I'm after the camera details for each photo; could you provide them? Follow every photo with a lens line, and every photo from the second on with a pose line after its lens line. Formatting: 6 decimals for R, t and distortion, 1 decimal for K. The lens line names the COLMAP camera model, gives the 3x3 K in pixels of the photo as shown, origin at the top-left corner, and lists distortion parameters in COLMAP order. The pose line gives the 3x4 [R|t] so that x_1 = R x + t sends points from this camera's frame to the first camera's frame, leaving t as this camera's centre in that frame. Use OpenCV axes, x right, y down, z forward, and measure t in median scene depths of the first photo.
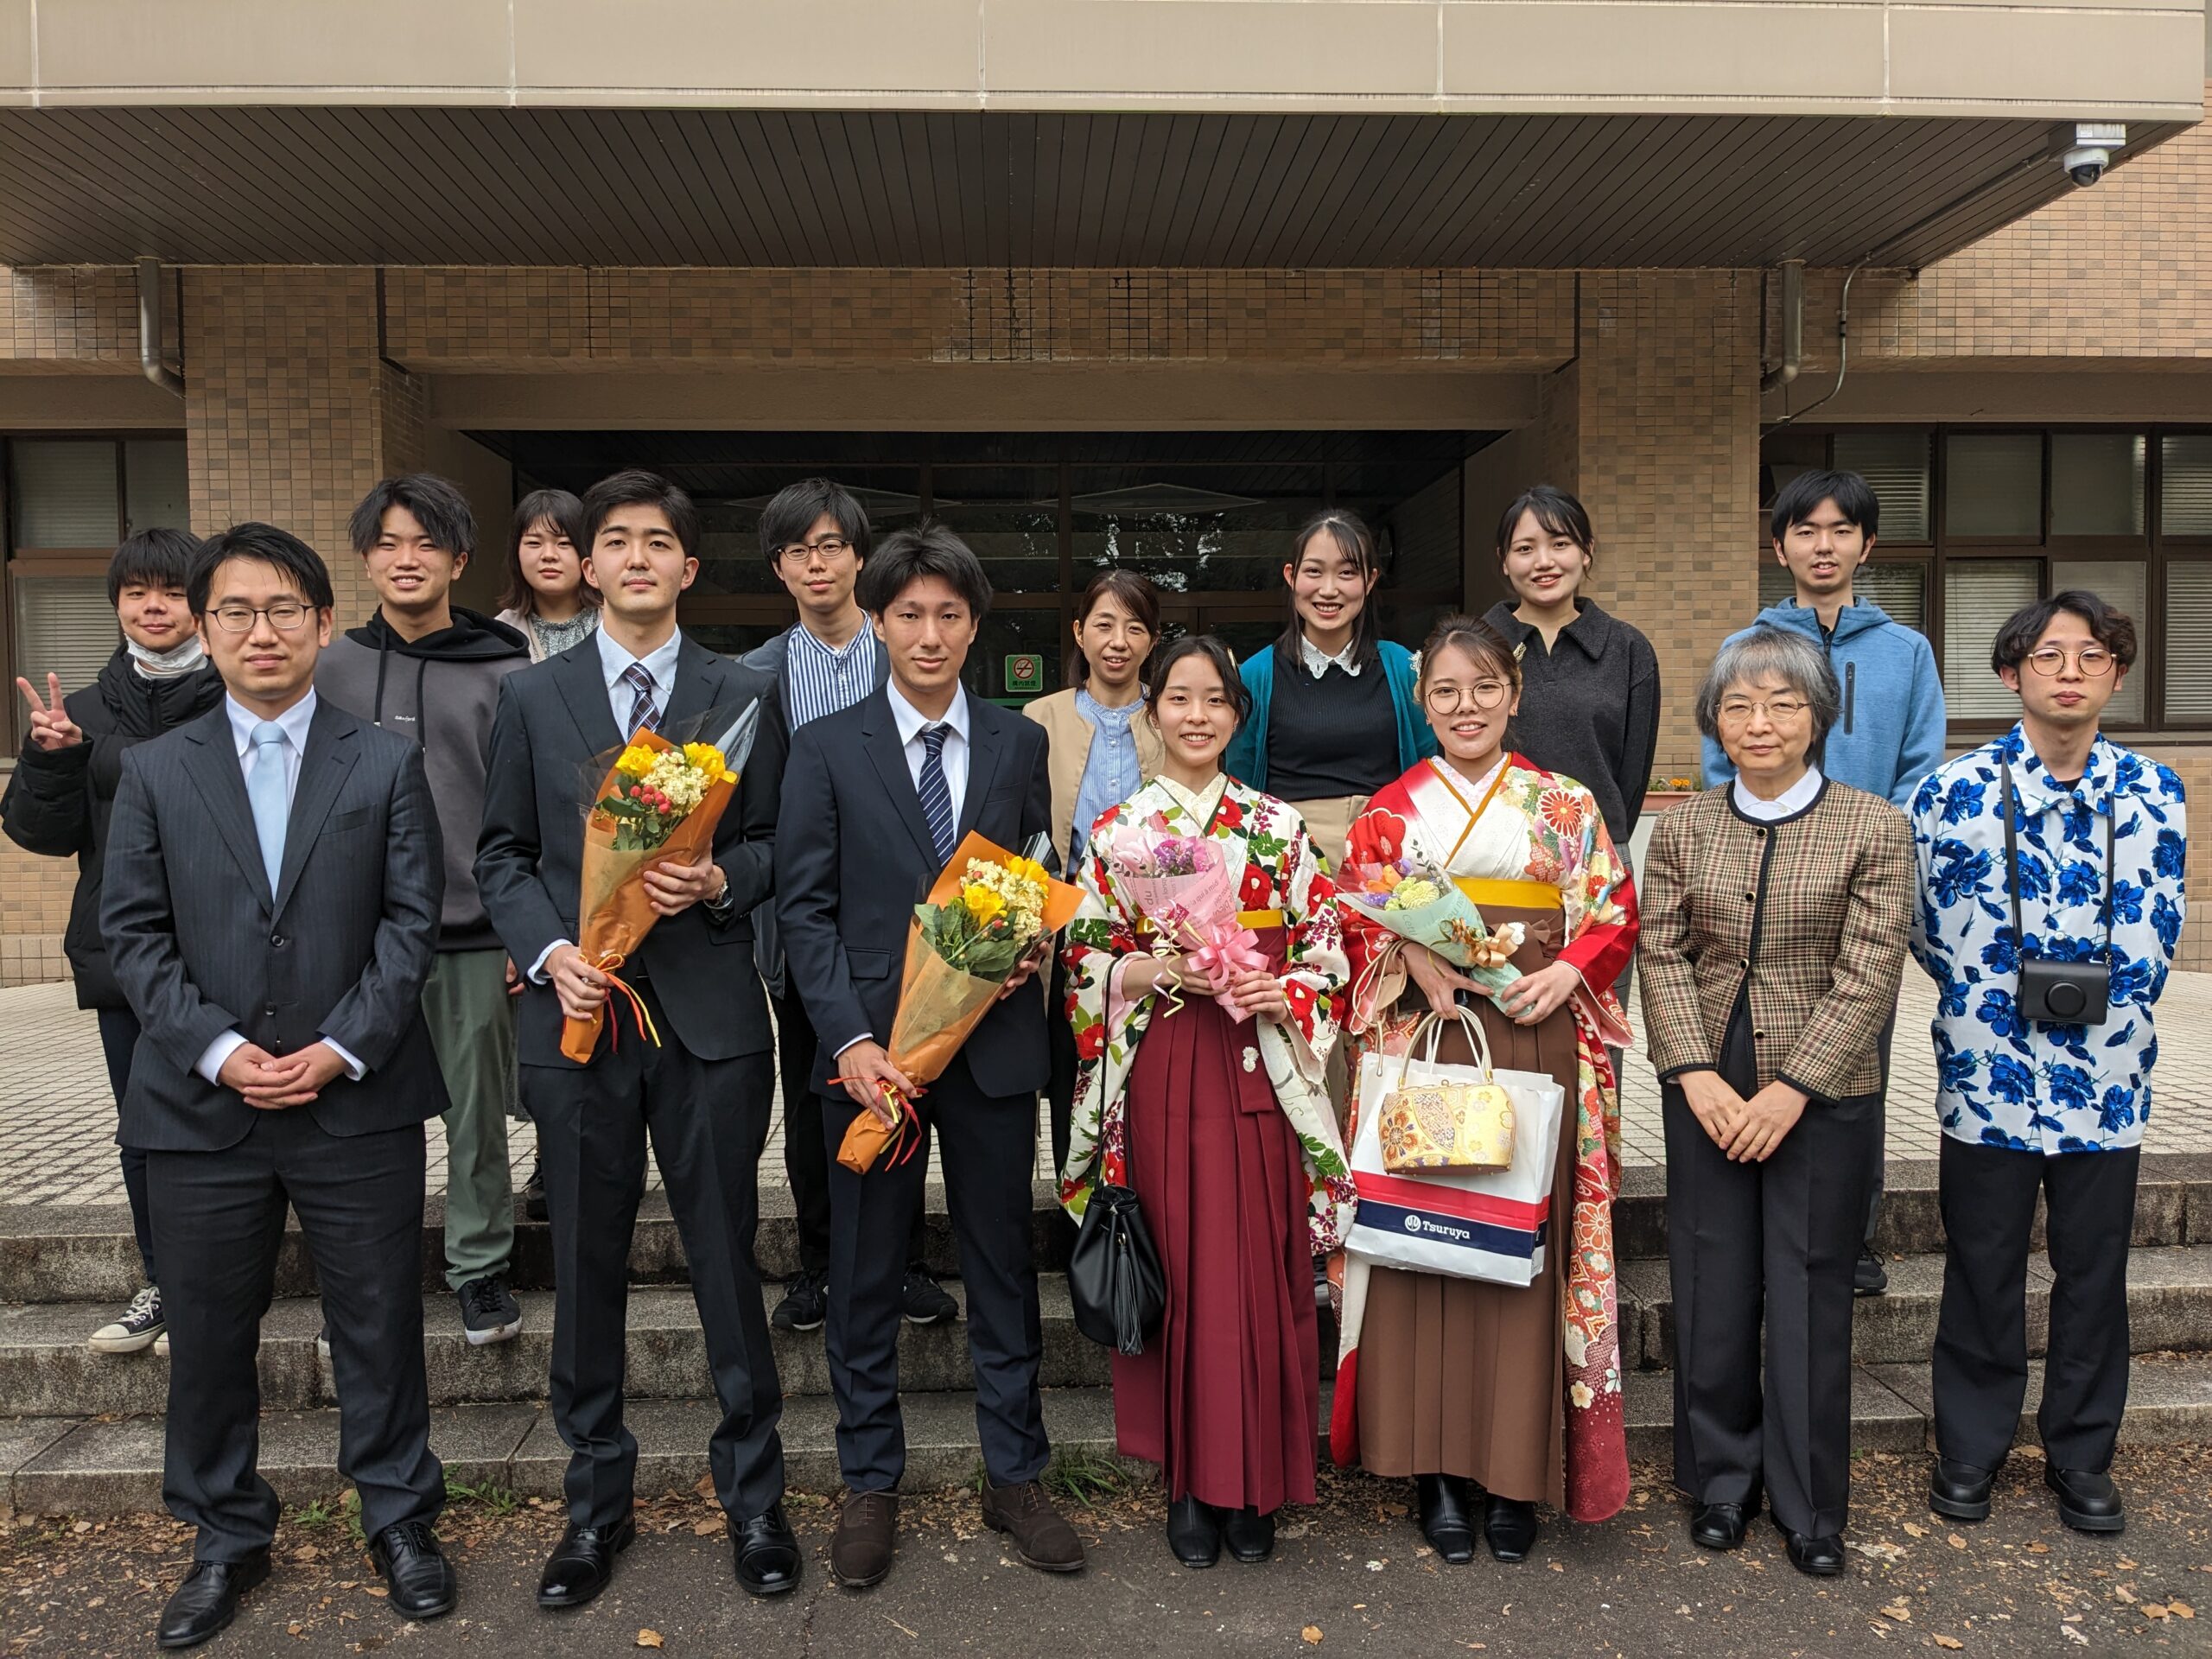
lens RADIAL K [[1751.4, 0, 1082.0], [0, 1751.4, 854.1], [0, 0, 1]] dist [0.047648, -0.077345]
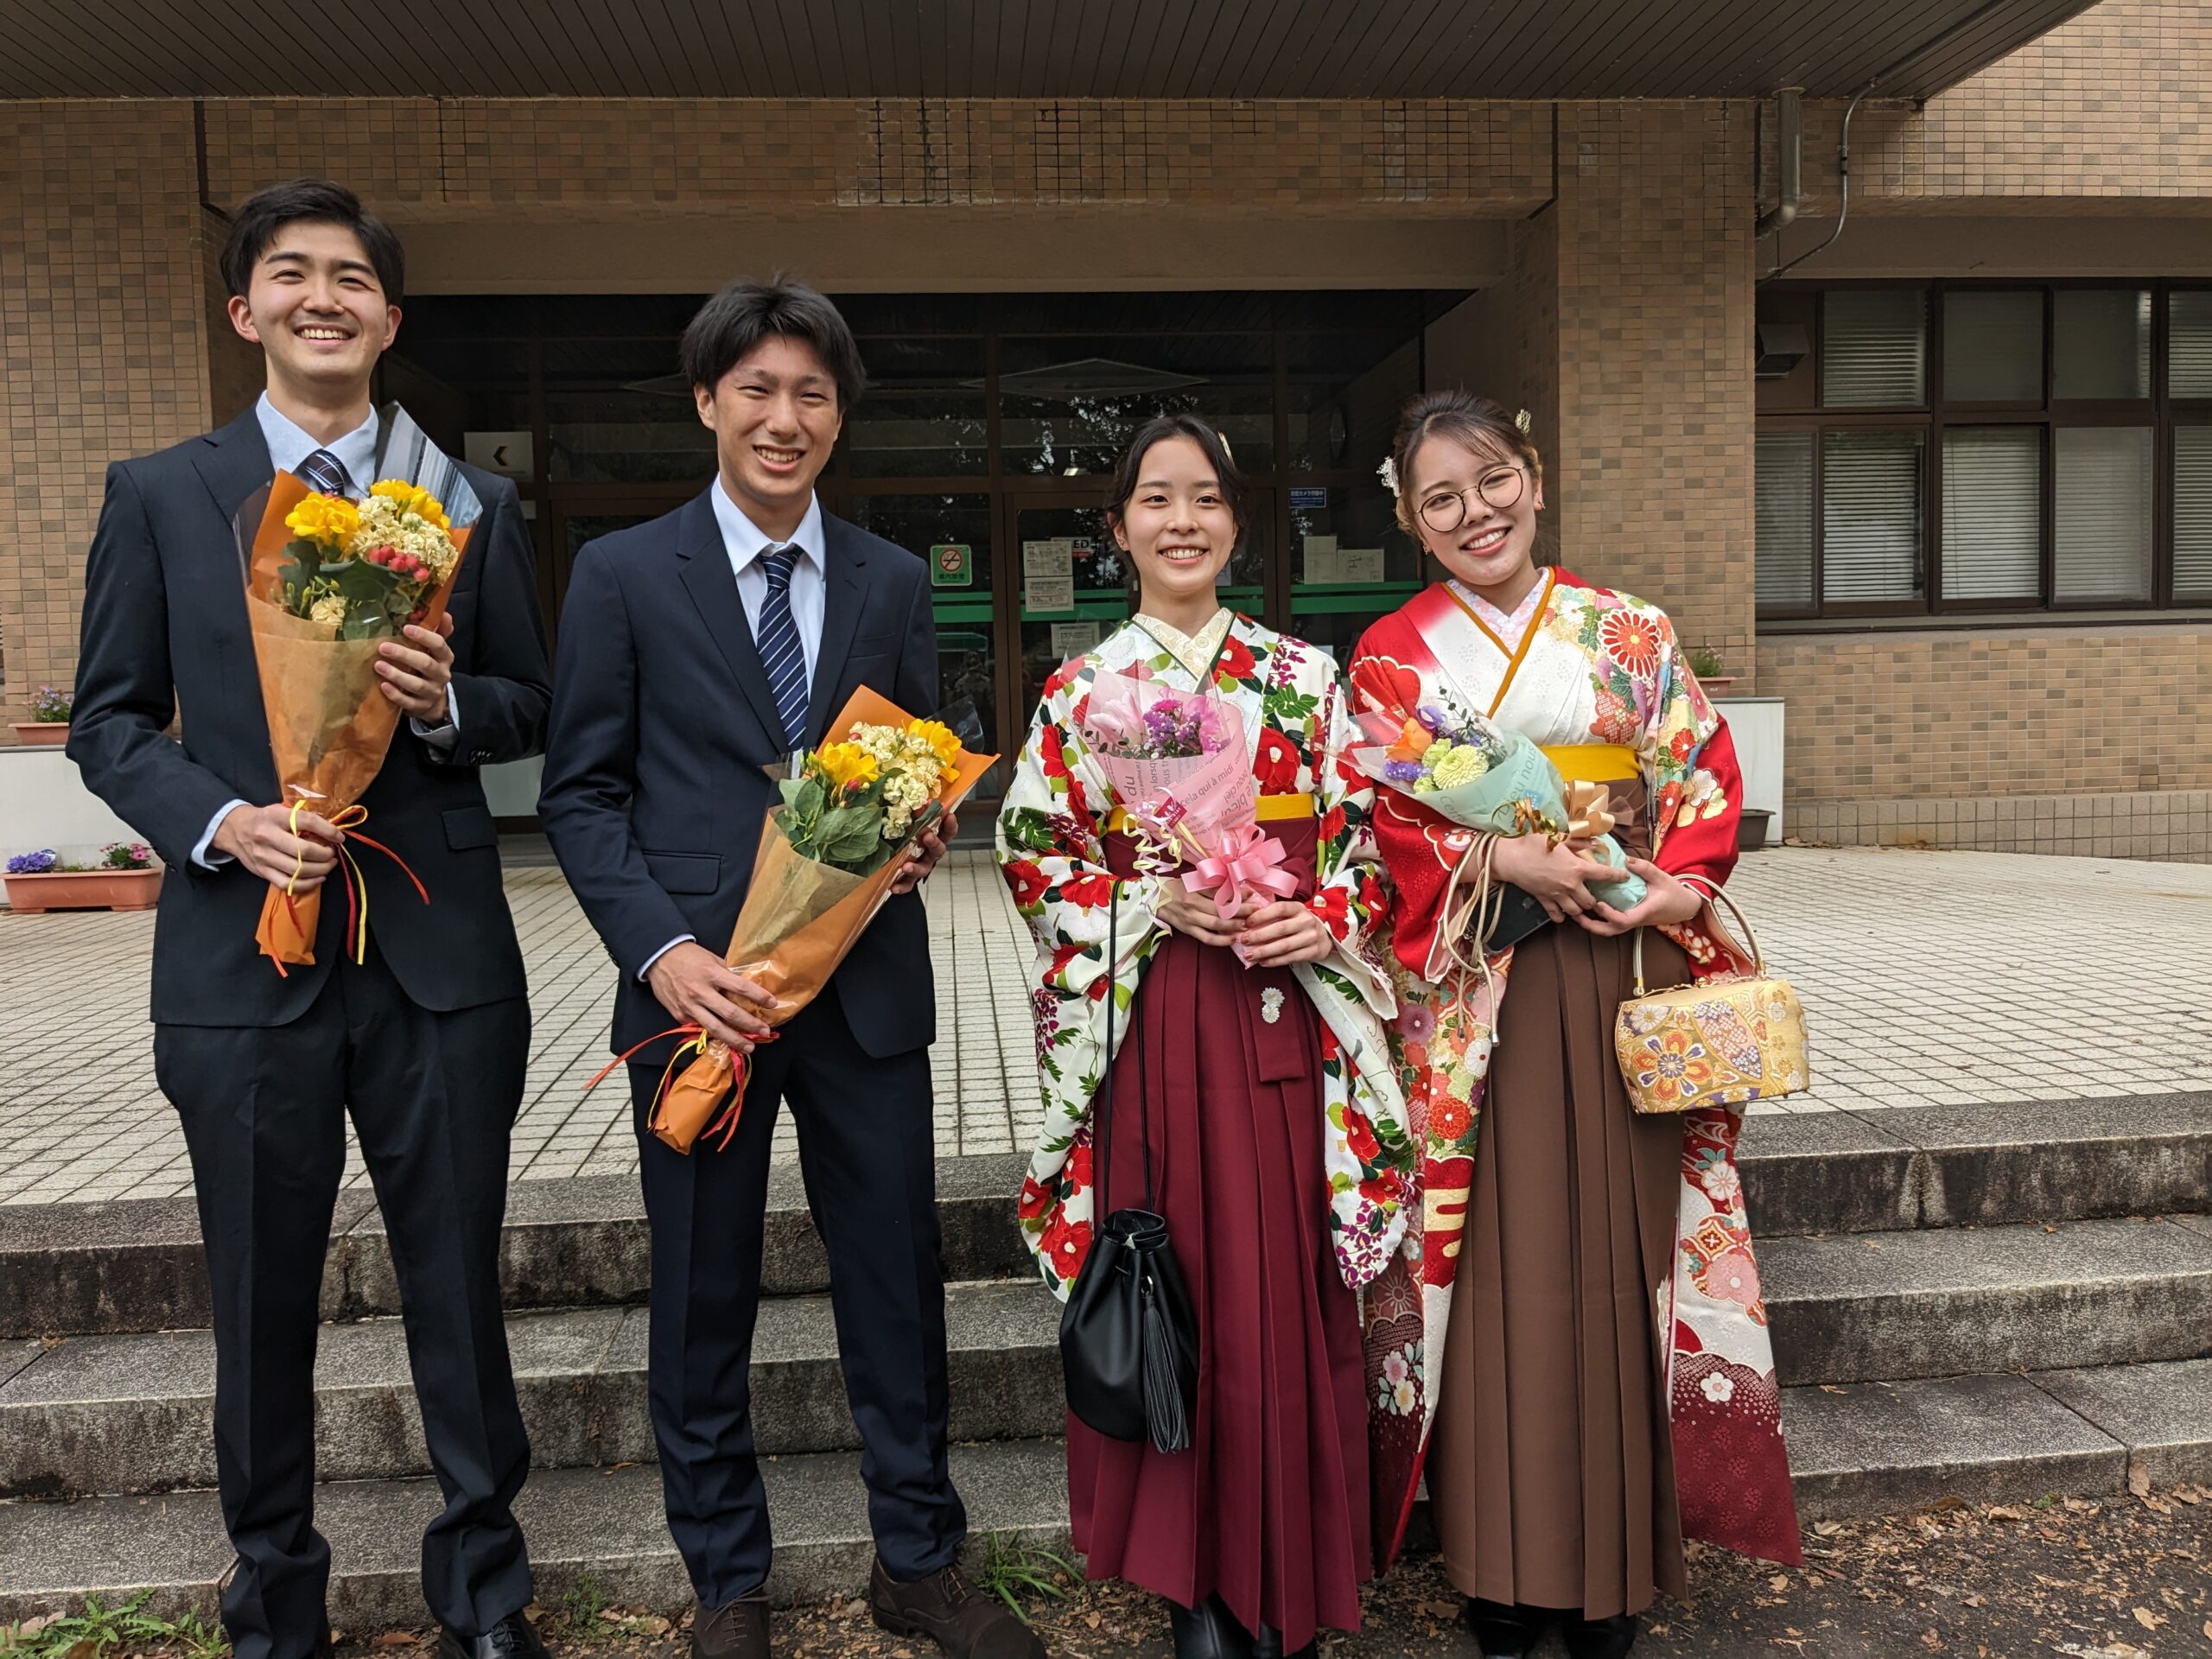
lens RADIAL K [[1762.1, 0, 1092.4], [0, 1762.1, 809.0], [0, 0, 1]] dist [0.050667, -0.080976]
pose [[0.999063, -0.018938, 0.038916, 0.002833], [0.018107, 0.999603, 0.021580, 0.006967], [-0.039310, -0.020855, 0.999009, 0.096731]]
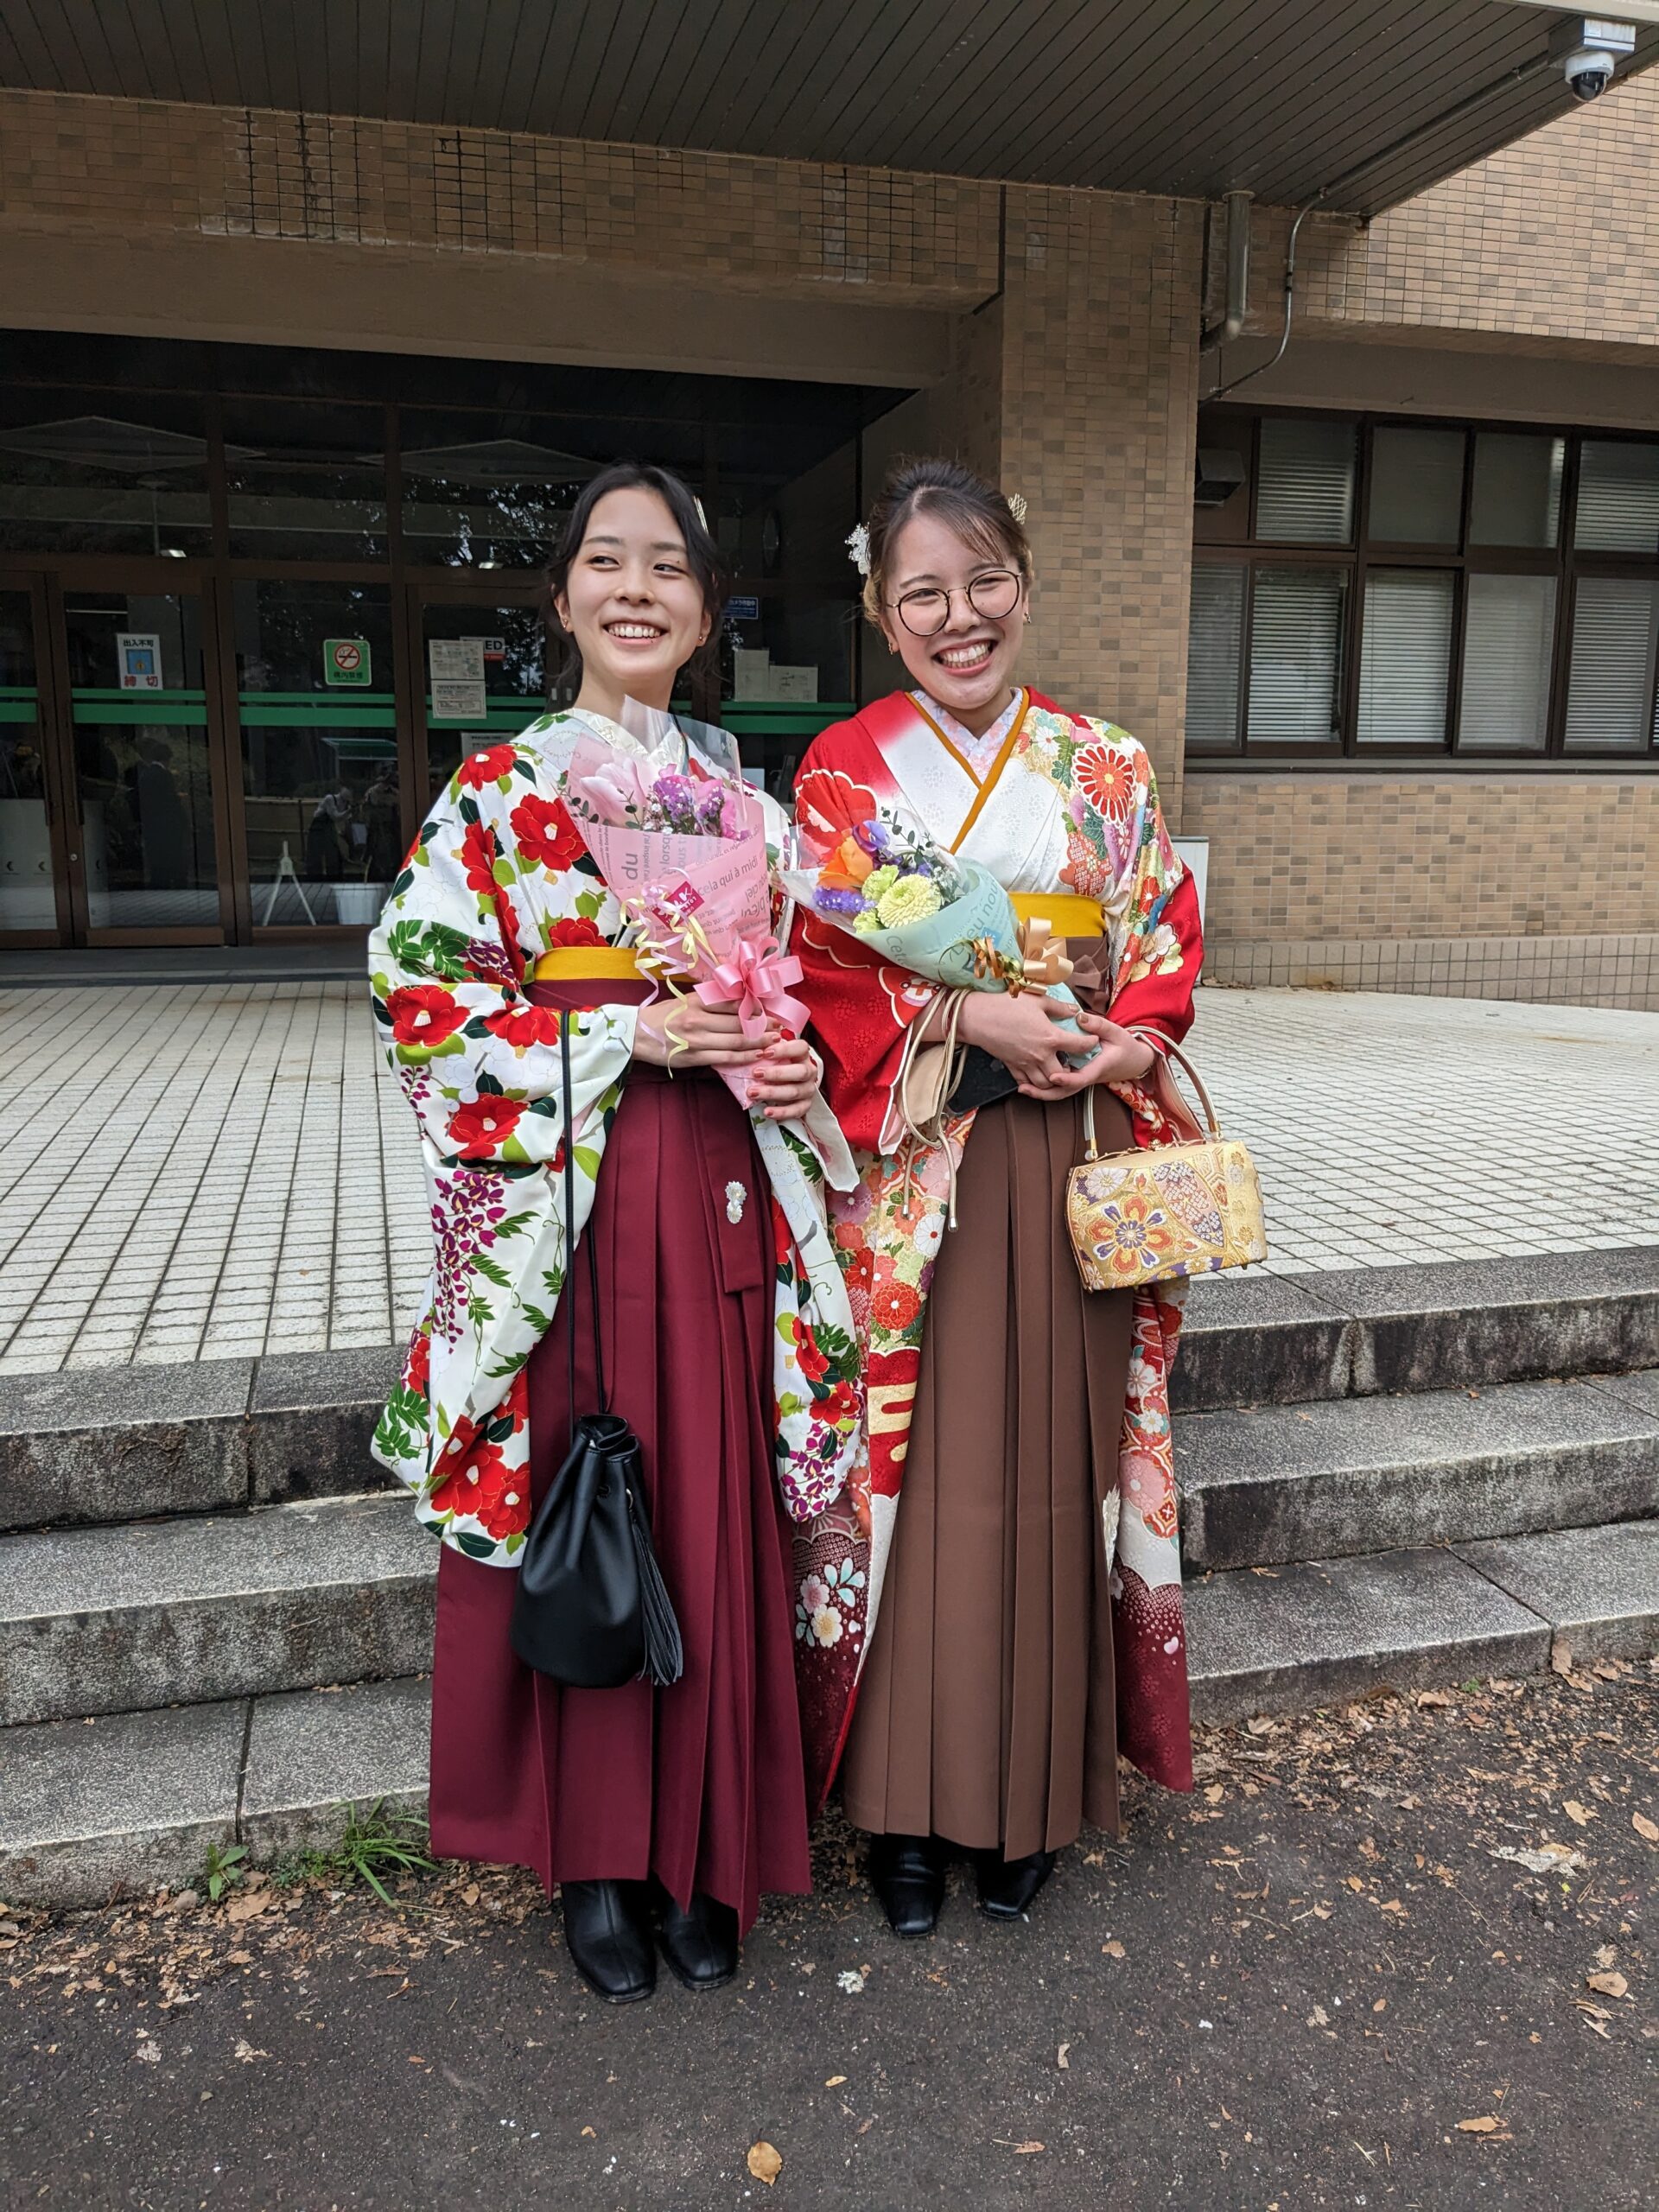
lens RADIAL K [[1762.1, 0, 835.6], [0, 1762.1, 1135.7], [0, 0, 1]] dist [0.050667, -0.080976]
pose [[0.976794, -0.026637, 0.212516, 0.010509], [-0.002718, 0.990615, 0.136658, 0.004305], [-0.214162, -0.134065, 0.967554, 0.136553]]
